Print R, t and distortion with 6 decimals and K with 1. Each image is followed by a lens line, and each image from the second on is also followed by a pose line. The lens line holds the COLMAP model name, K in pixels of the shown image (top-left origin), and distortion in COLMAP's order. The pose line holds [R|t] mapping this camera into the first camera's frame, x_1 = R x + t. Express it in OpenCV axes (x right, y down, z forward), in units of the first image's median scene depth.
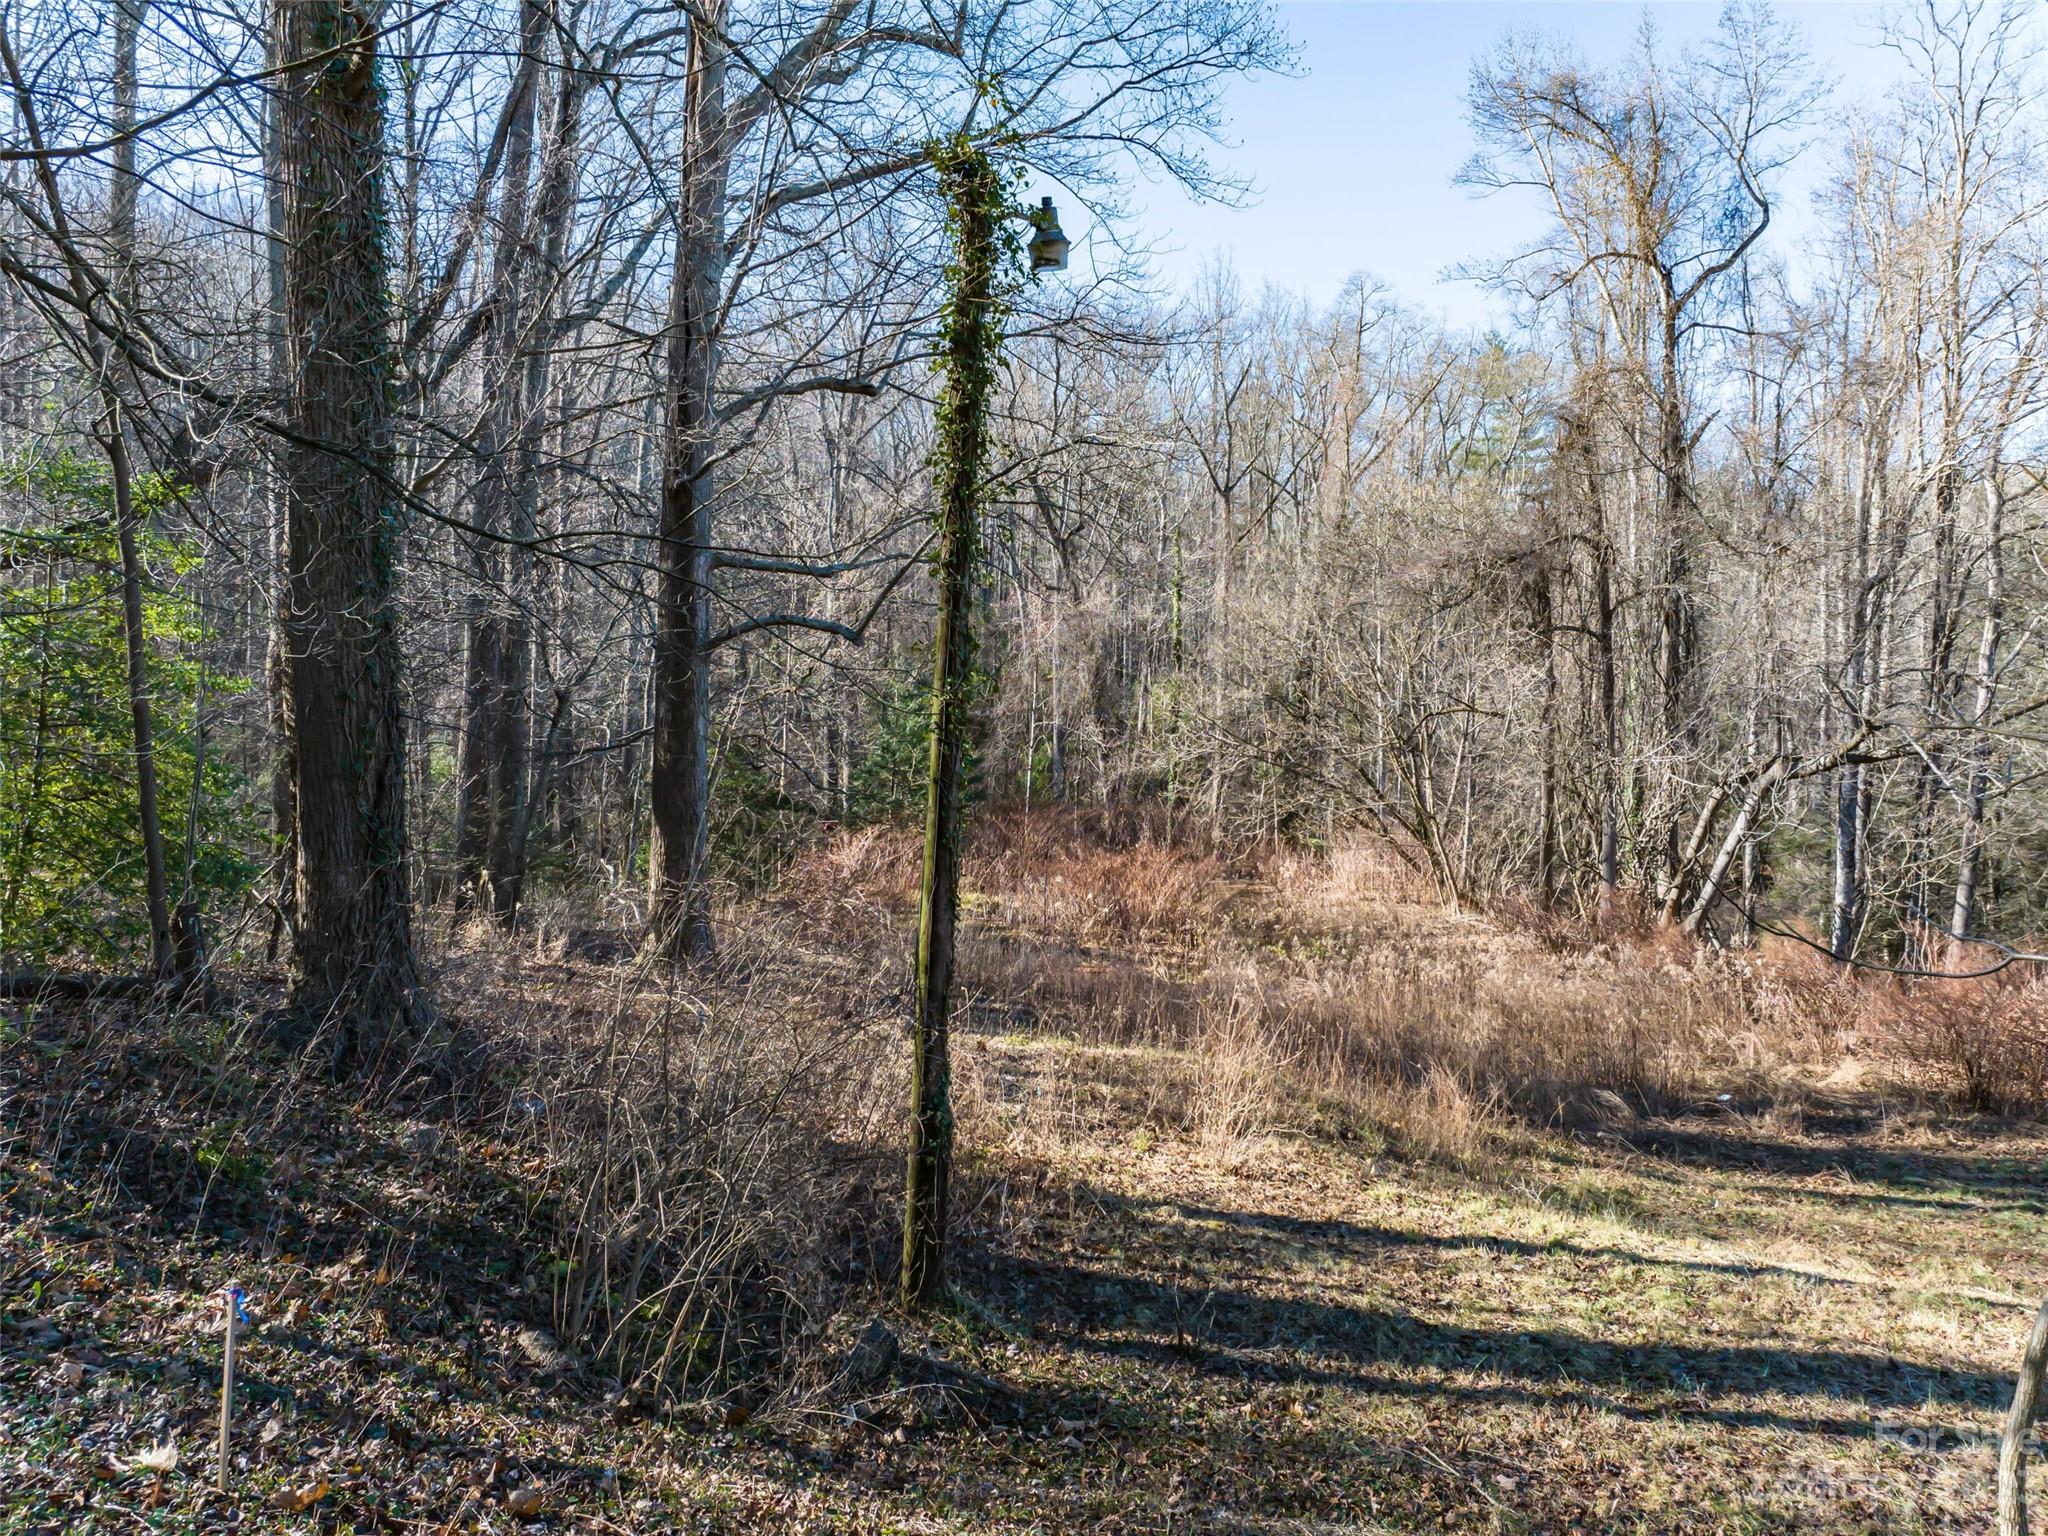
lens RADIAL K [[1459.8, 0, 1024.0], [0, 1459.8, 768.0], [0, 0, 1]] dist [-0.045005, 0.024854]
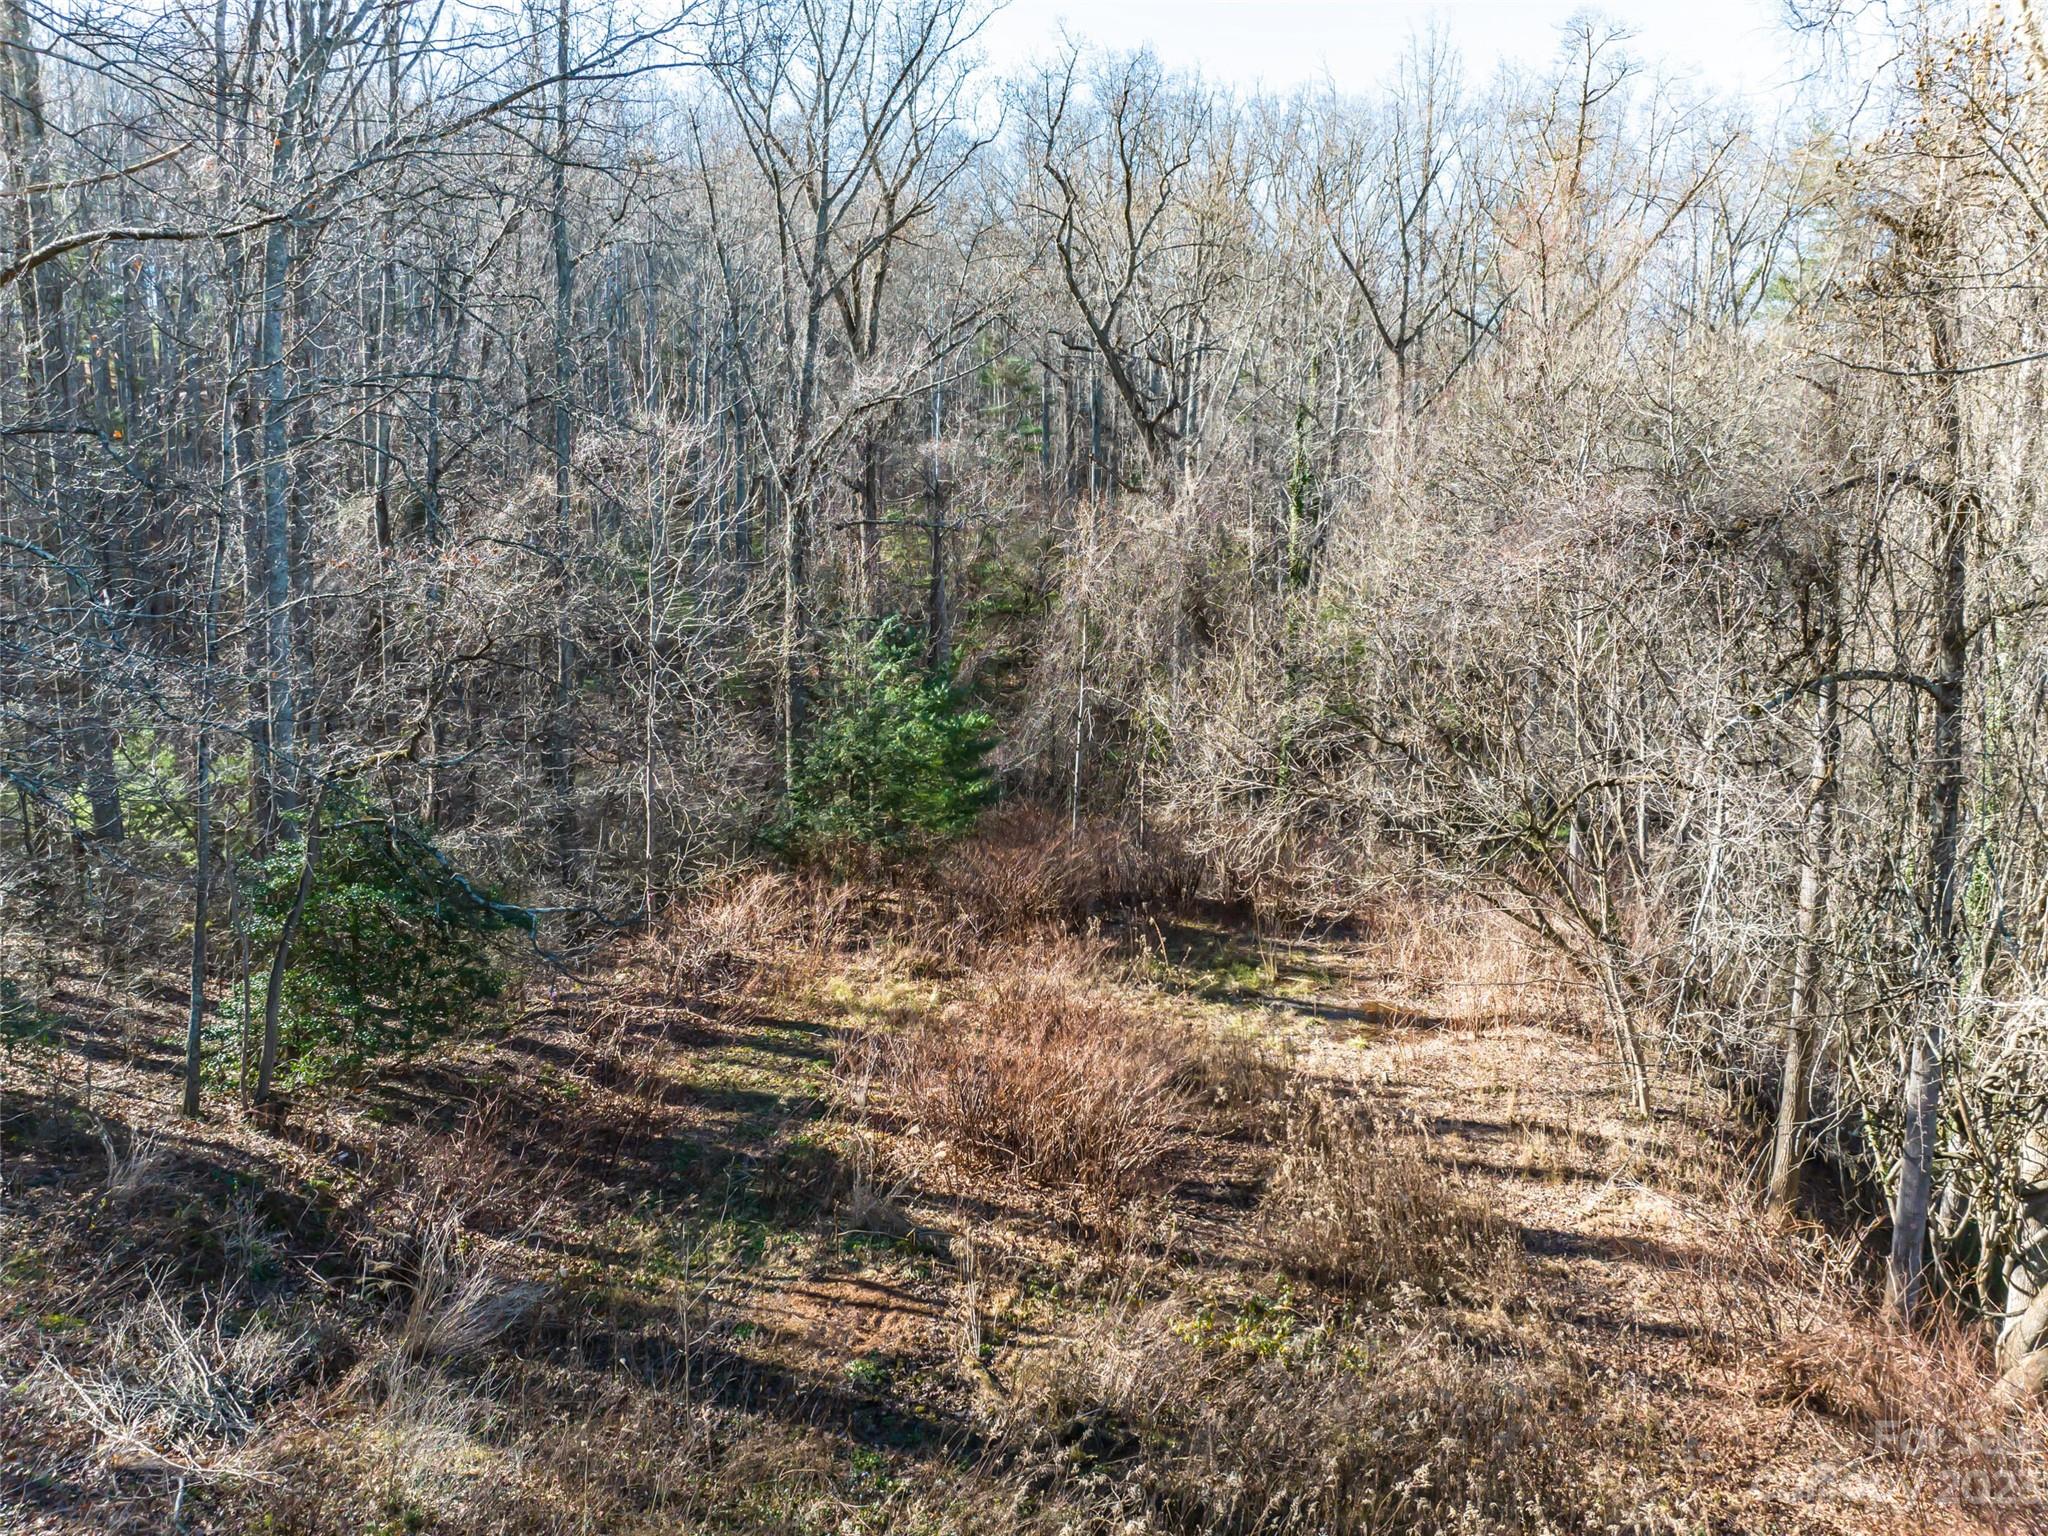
lens RADIAL K [[1459.8, 0, 1024.0], [0, 1459.8, 768.0], [0, 0, 1]] dist [-0.045005, 0.024854]
pose [[0.982896, 0.024492, -0.182523, 0.186426], [-0.005279, 0.994457, 0.105016, -0.111299], [0.184083, -0.102256, 0.977577, 0.471585]]
